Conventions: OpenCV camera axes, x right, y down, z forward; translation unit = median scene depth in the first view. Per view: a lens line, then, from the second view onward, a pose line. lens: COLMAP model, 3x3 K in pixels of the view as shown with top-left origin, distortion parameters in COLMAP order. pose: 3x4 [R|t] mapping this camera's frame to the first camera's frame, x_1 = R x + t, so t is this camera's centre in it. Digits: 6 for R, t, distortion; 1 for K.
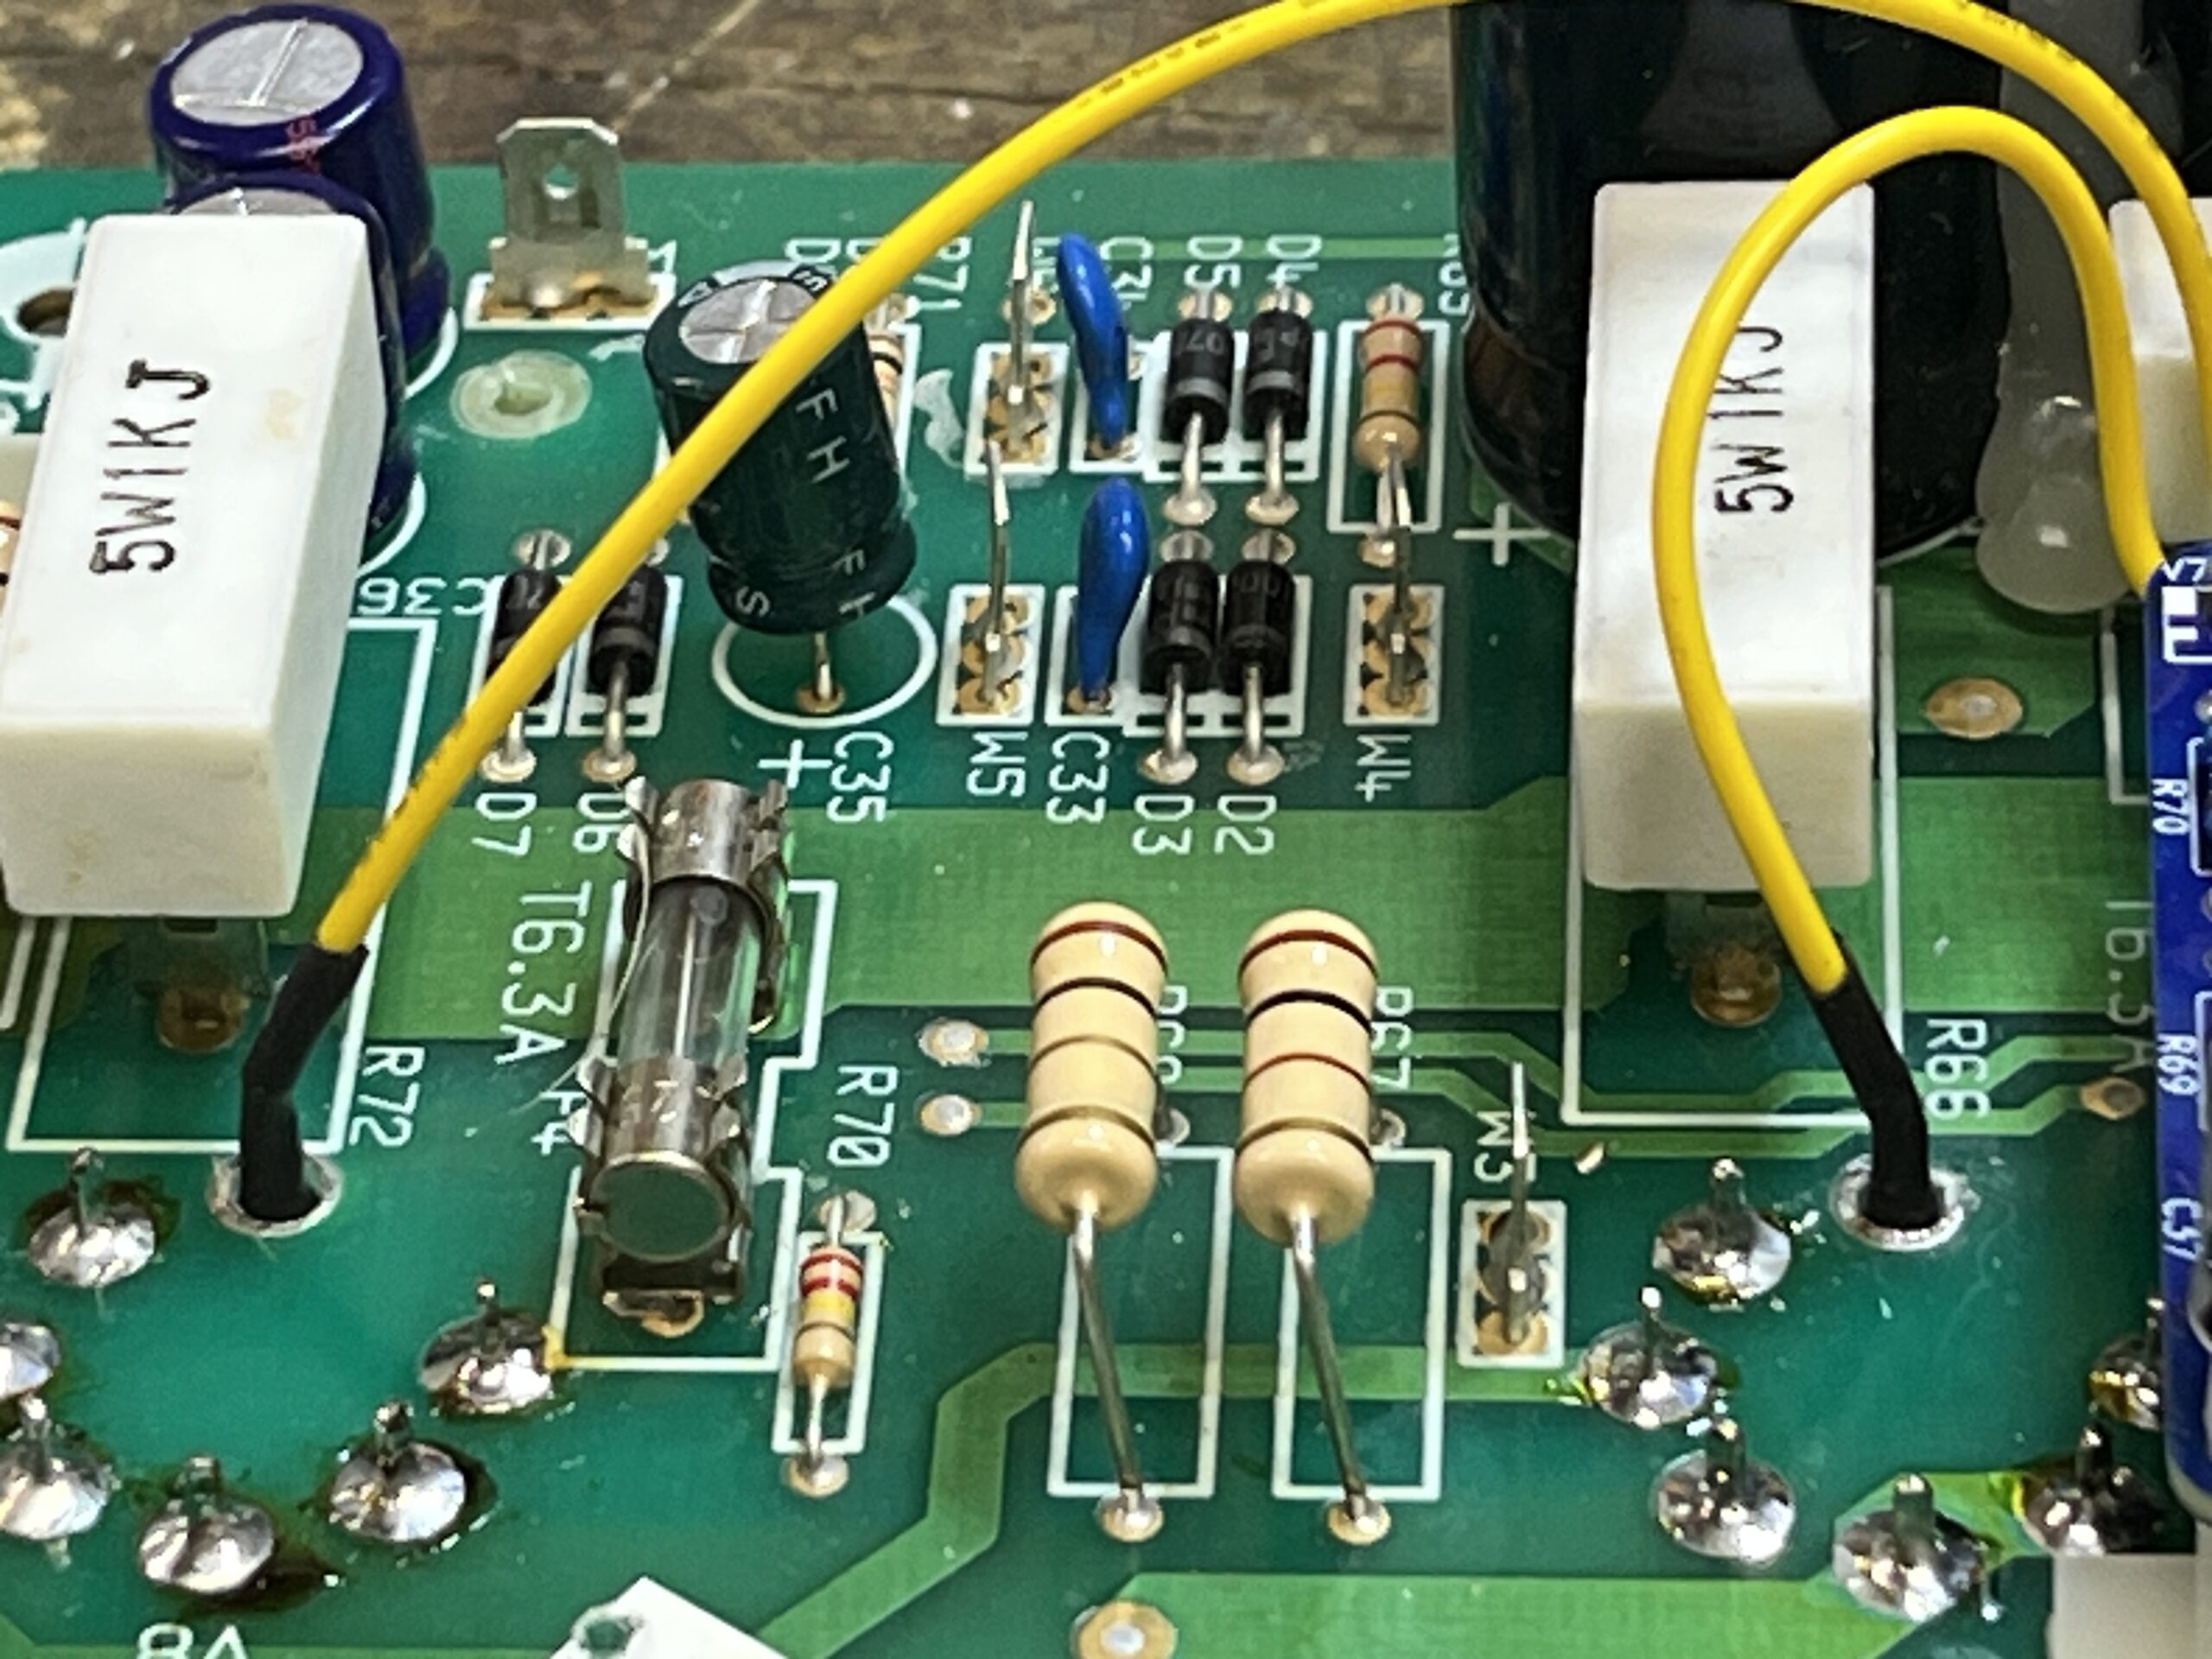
lens RADIAL K [[8540.7, 0, 1106.0], [0, 8540.7, 829.5], [0, 0, 1]] dist [0.123663, 1.149629]
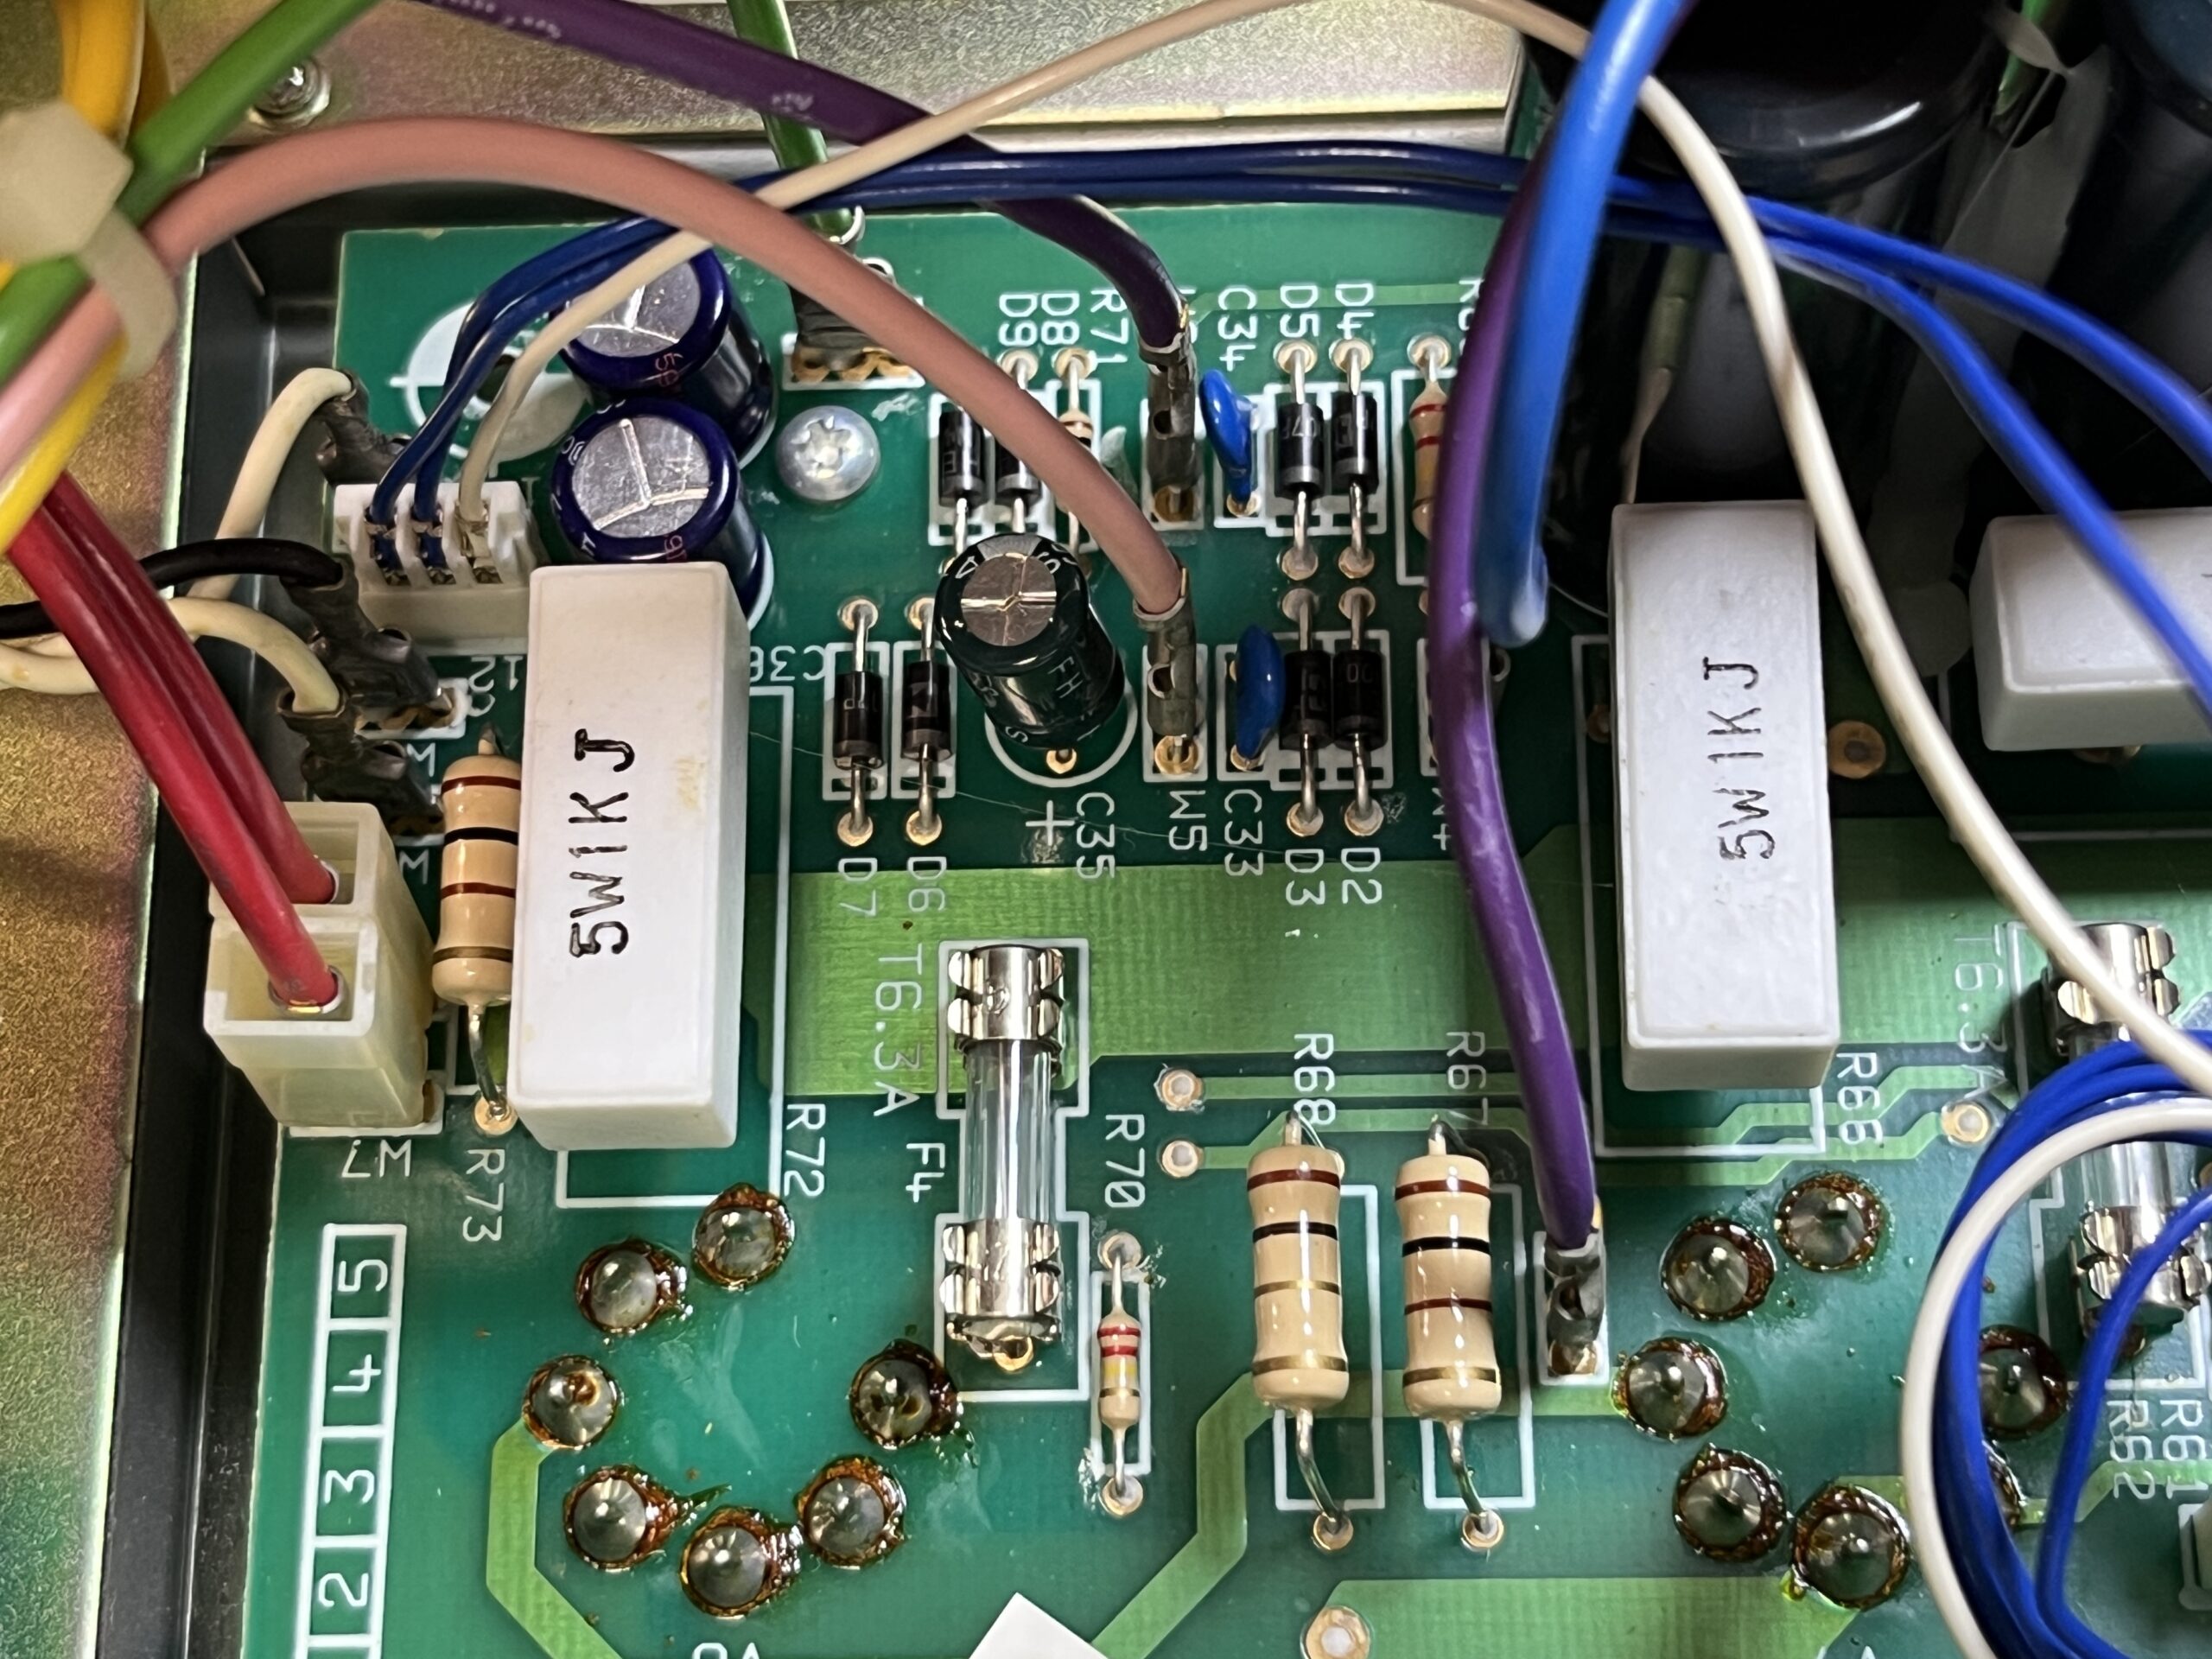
lens RADIAL K [[3810.0, 0, 1106.0], [0, 3810.0, 829.5], [0, 0, 1]] dist [0.193874, -0.211796]
pose [[0.998180, -0.060230, 0.002878, -0.029997], [0.050684, 0.863920, 0.501073, -0.350825], [-0.032666, -0.500015, 0.865401, 0.447654]]
